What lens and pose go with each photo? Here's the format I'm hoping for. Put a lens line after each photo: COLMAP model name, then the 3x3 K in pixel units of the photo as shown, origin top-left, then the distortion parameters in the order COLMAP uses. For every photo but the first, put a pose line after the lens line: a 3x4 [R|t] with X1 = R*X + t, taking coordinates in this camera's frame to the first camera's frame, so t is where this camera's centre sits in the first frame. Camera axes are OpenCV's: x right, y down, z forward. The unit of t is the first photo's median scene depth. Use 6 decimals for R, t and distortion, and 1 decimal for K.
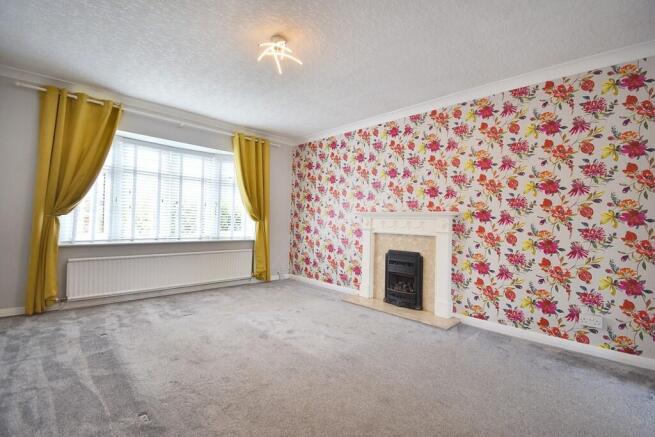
lens RADIAL K [[290.9, 0, 314.5], [0, 290.9, 216.2], [0, 0, 1]] dist [-0.044252, -0.000480]
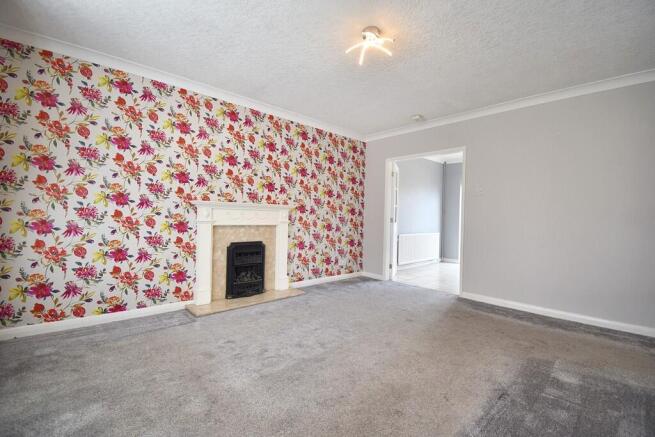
lens RADIAL K [[290.9, 0, 314.5], [0, 290.9, 216.2], [0, 0, 1]] dist [-0.044252, -0.000480]
pose [[0.001282, -0.035471, 0.999370, -0.642937], [-0.046370, 0.998294, 0.035492, -0.014784], [-0.998923, -0.046387, -0.000365, 0.702059]]
